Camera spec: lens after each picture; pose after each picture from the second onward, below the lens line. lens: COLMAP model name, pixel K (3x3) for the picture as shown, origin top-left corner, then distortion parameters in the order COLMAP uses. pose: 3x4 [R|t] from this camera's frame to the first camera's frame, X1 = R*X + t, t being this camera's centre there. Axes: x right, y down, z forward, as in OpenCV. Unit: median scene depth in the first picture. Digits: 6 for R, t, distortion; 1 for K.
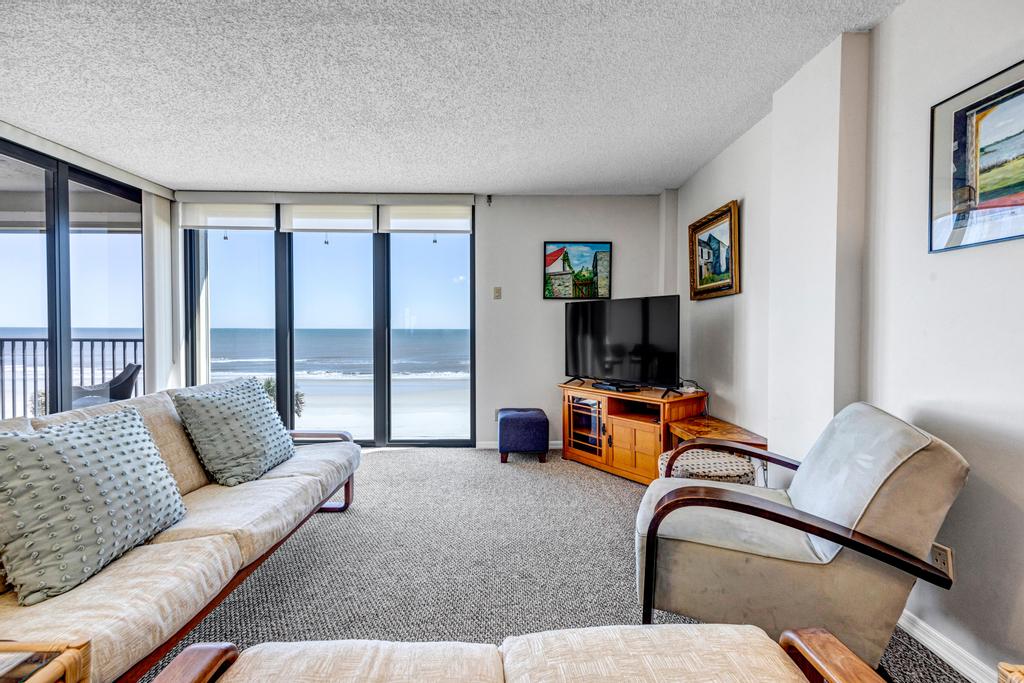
lens RADIAL K [[445.2, 0, 511.8], [0, 445.2, 337.8], [0, 0, 1]] dist [0.011365, 0.000327]
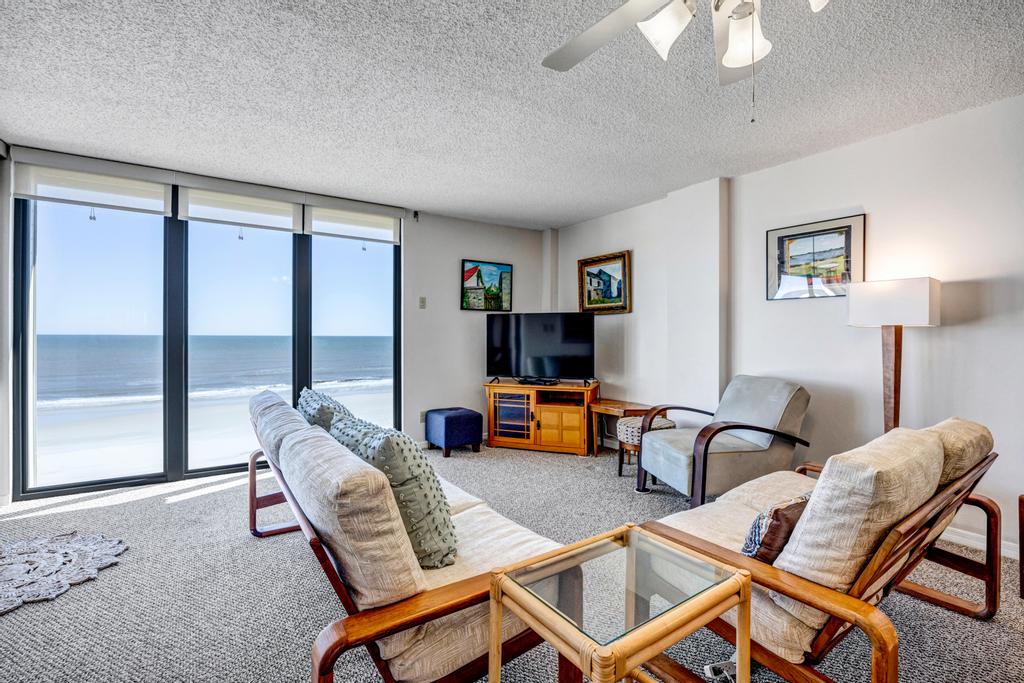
lens RADIAL K [[459.1, 0, 510.4], [0, 459.1, 337.2], [0, 0, 1]] dist [-0.020302, 0.000267]
pose [[0.835796, -0.000835, 0.549039, -0.505019], [0.009373, 0.999875, -0.012748, -0.001747], [-0.548960, 0.015801, 0.835699, -0.042687]]
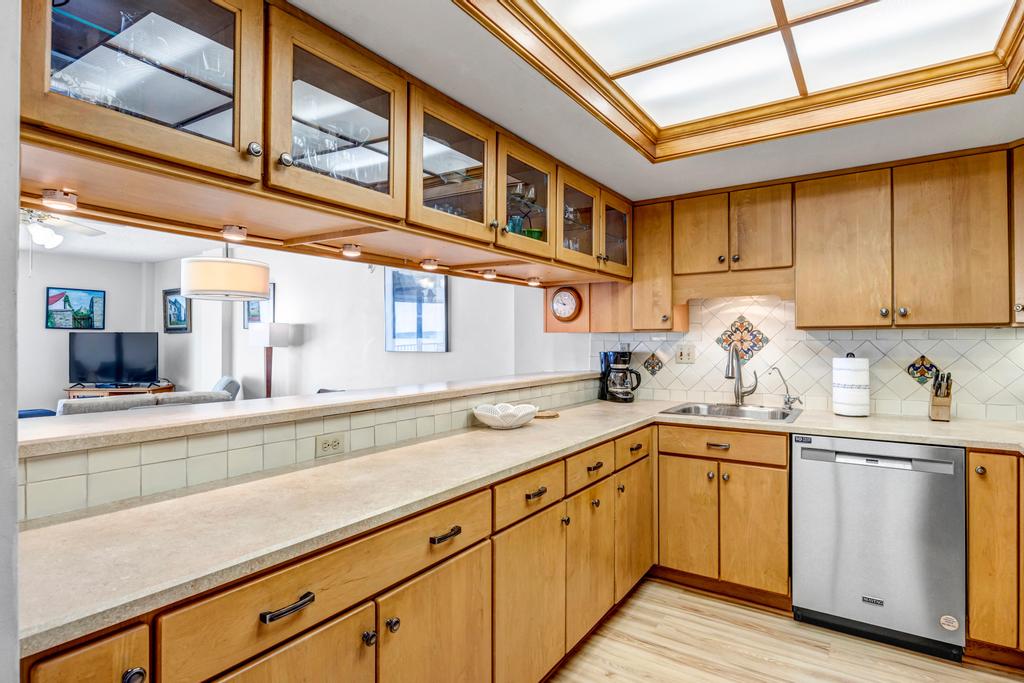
lens RADIAL K [[534.2, 0, 509.4], [0, 534.2, 337.7], [0, 0, 1]] dist [-0.005985, 0.000510]
pose [[0.570948, 0.005865, 0.820965, -0.497244], [0.013767, 0.999765, -0.016717, -0.012893], [-0.820871, 0.020847, 0.570733, -1.196255]]
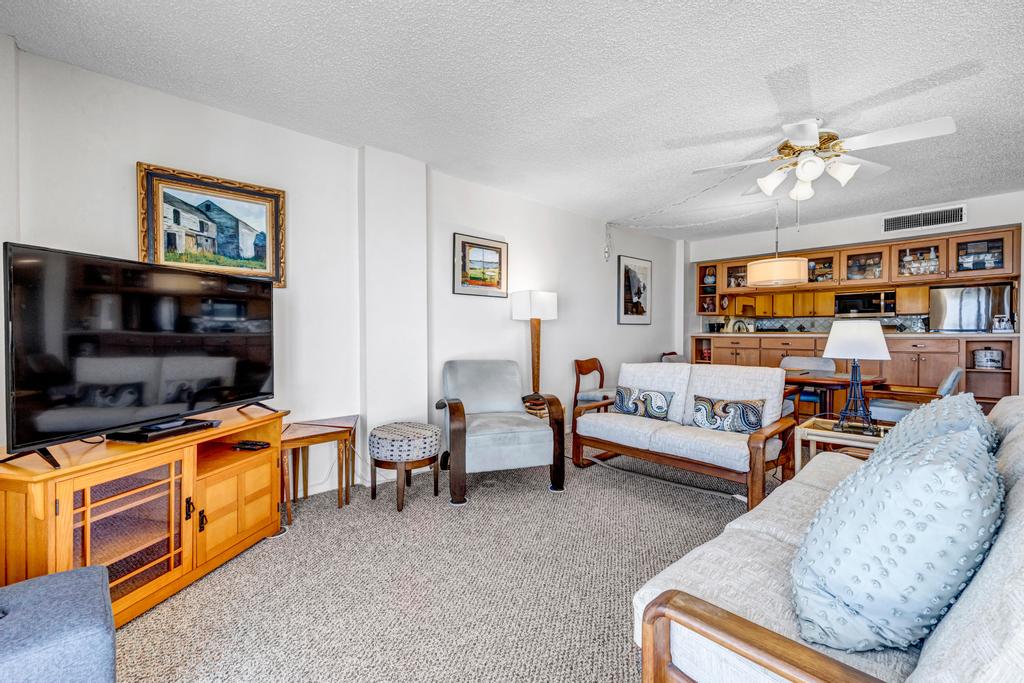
lens RADIAL K [[433.5, 0, 511.5], [0, 433.5, 338.9], [0, 0, 1]] dist [-0.000173, -0.000041]
pose [[-0.675315, -0.010657, 0.737453, -0.399178], [0.017012, 0.999404, 0.030022, -0.006249], [-0.737334, 0.032820, -0.674731, 0.969094]]
